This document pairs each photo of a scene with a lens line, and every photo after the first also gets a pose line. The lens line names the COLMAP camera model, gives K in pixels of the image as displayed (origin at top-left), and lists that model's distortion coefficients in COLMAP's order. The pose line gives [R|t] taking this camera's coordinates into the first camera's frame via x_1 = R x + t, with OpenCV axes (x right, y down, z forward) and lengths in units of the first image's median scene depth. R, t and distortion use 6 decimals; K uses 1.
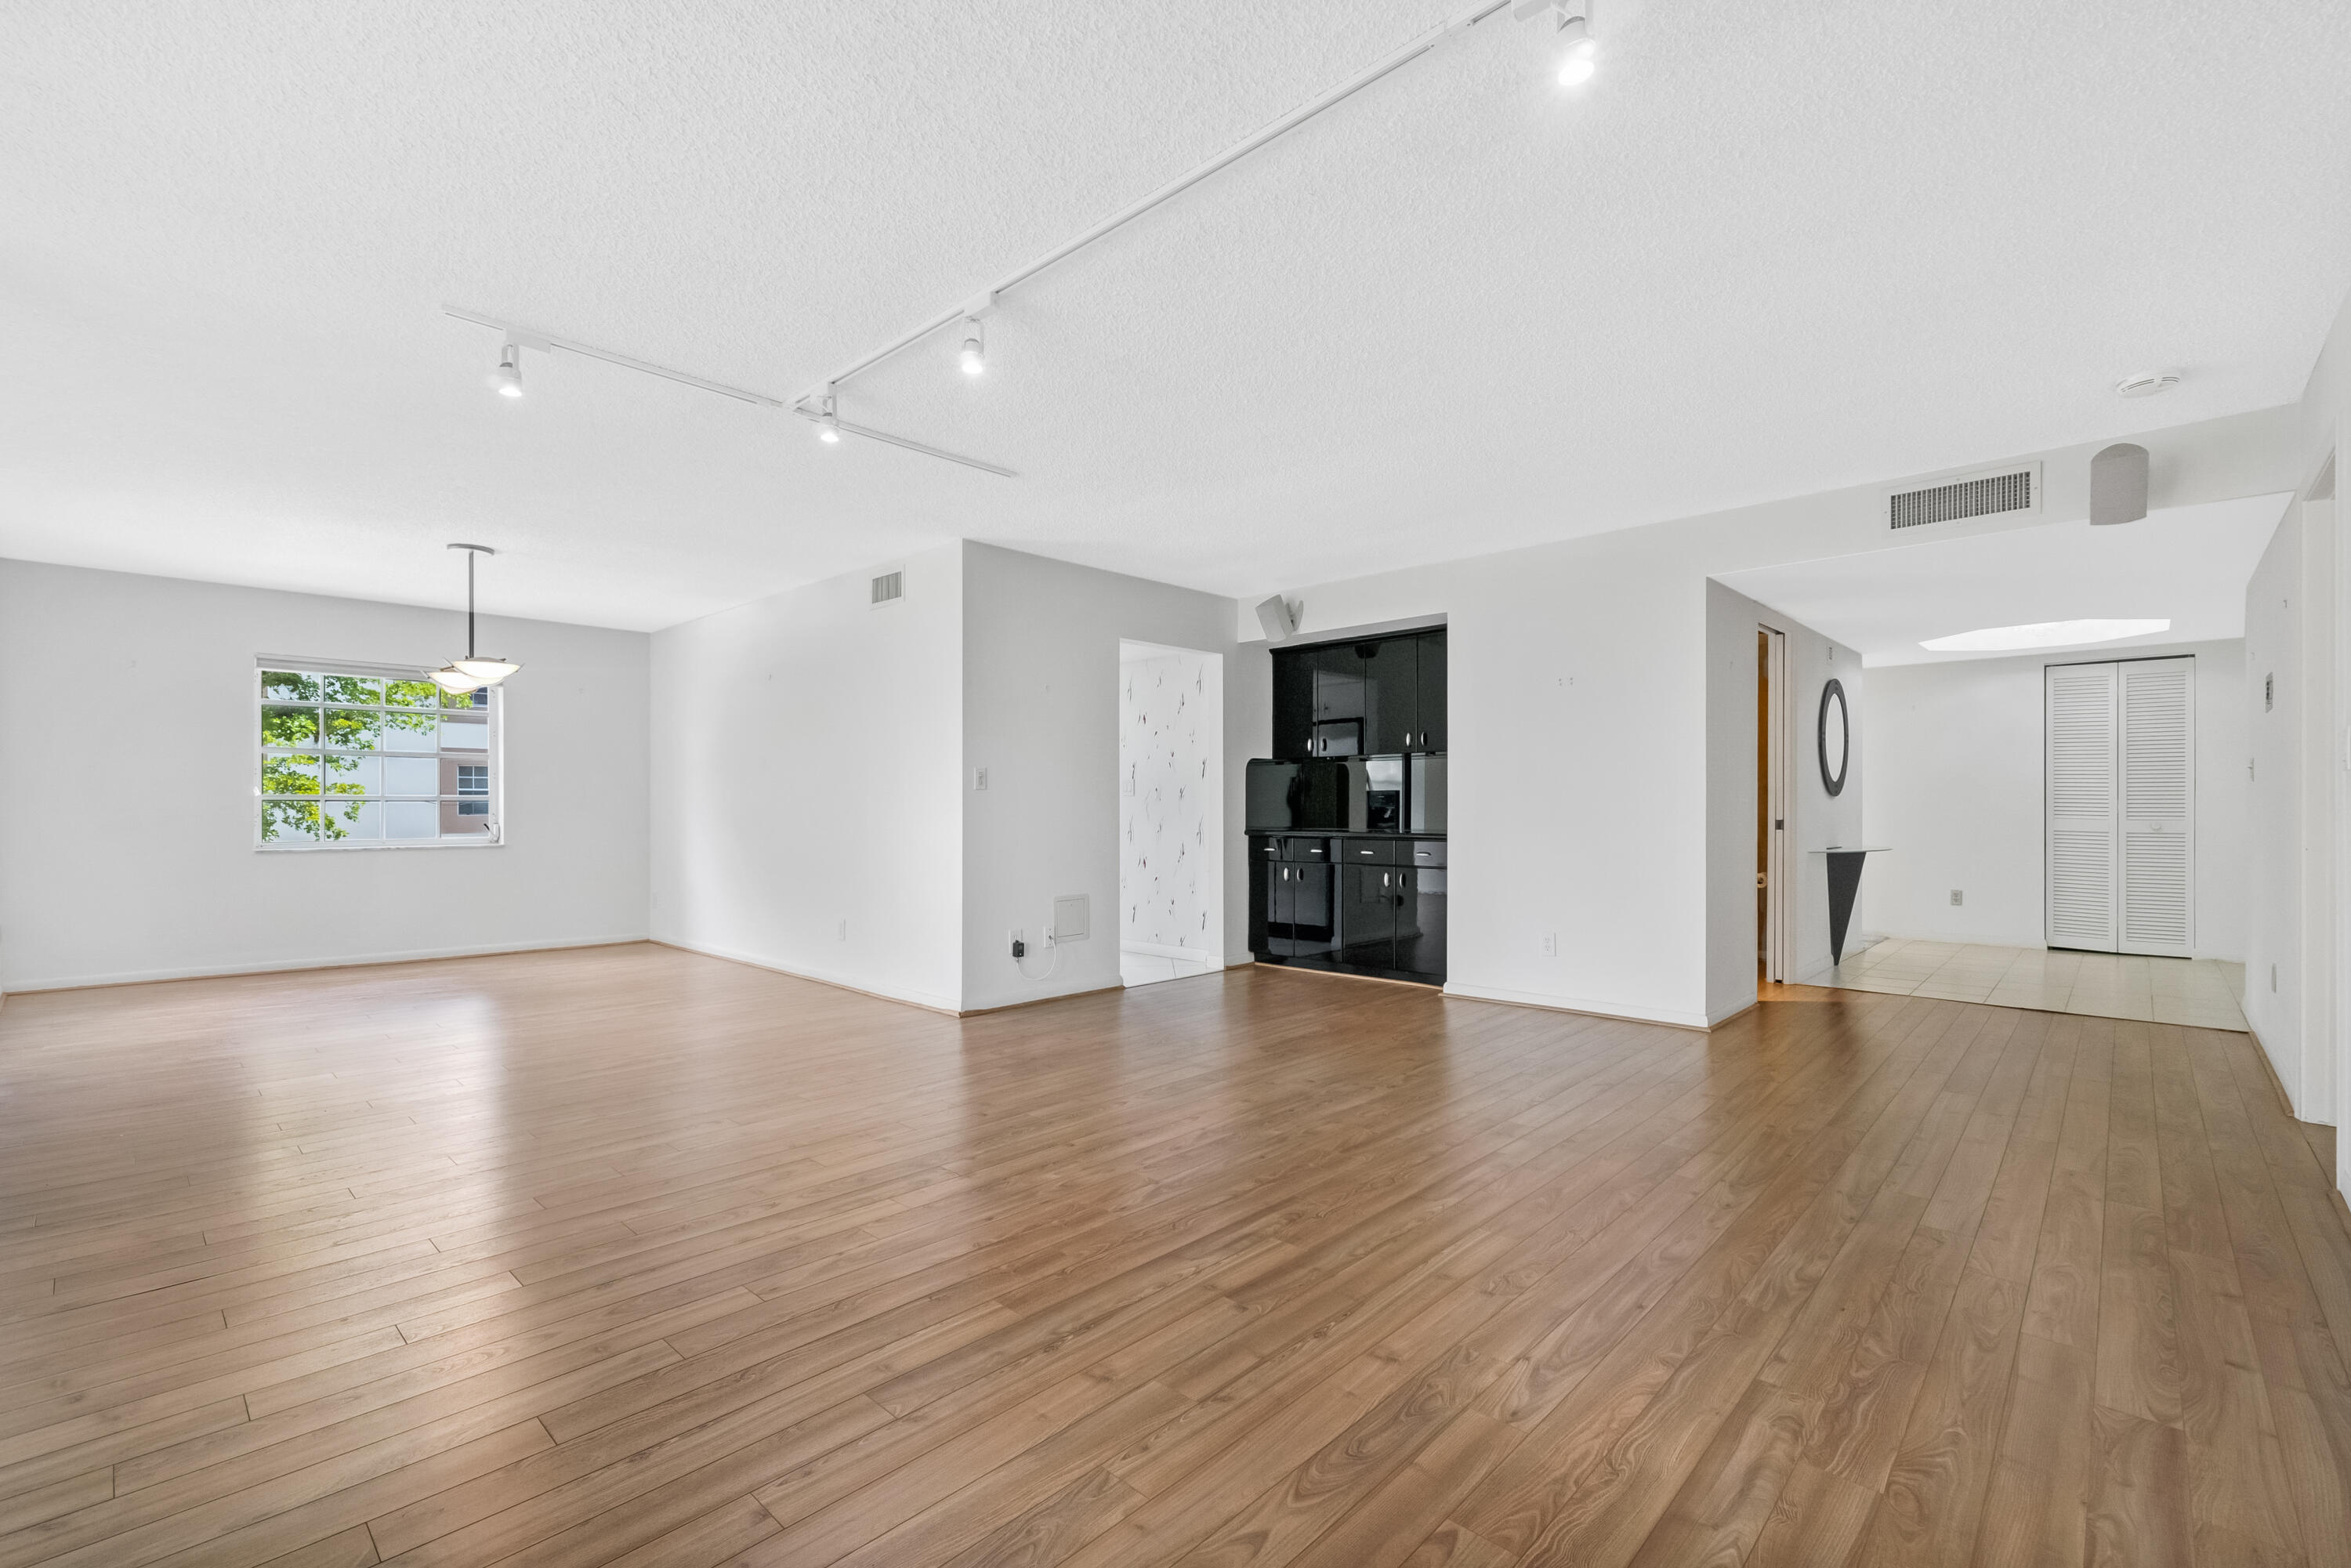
lens RADIAL K [[1020.2, 0, 1143.9], [0, 1020.2, 812.4], [0, 0, 1]] dist [-0.002248, -0.000198]
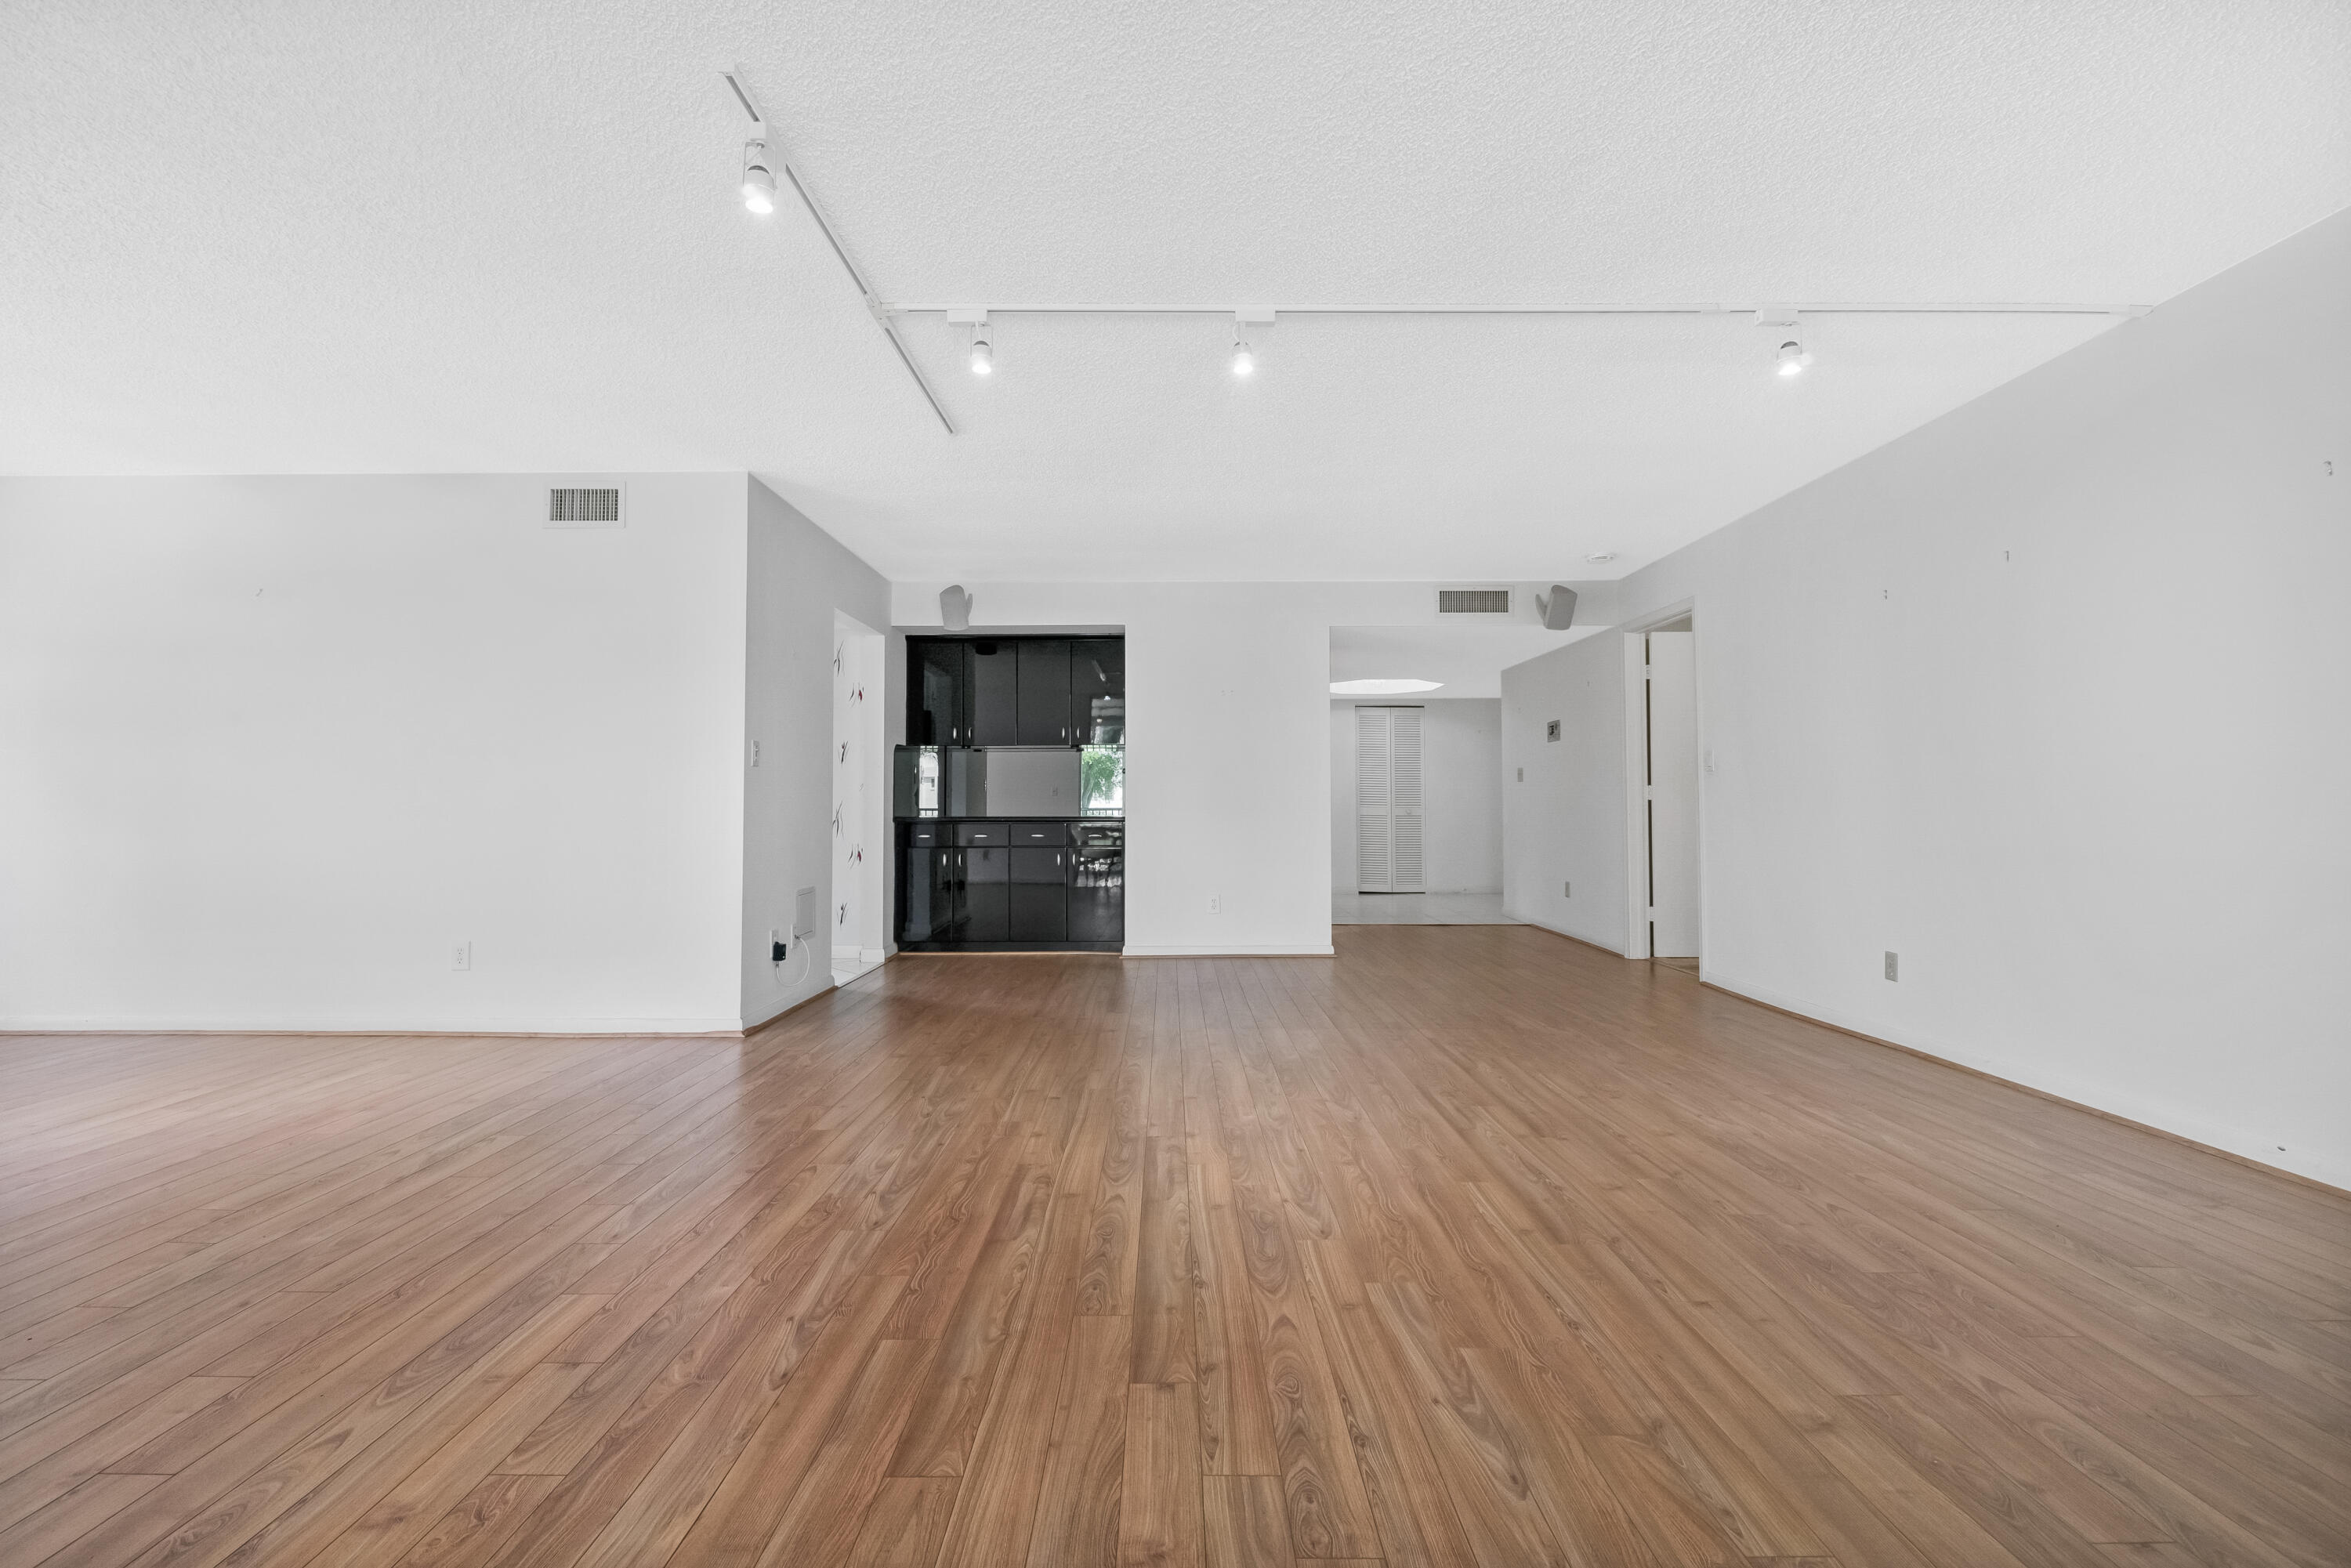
lens RADIAL K [[1020.2, 0, 1169.3], [0, 1020.2, 786.8], [0, 0, 1]] dist [-0.002248, -0.000198]
pose [[0.721510, 0.013736, 0.692268, -0.465265], [0.003859, 0.999708, -0.023859, 0.015172], [-0.692393, 0.019886, 0.721246, 0.136114]]
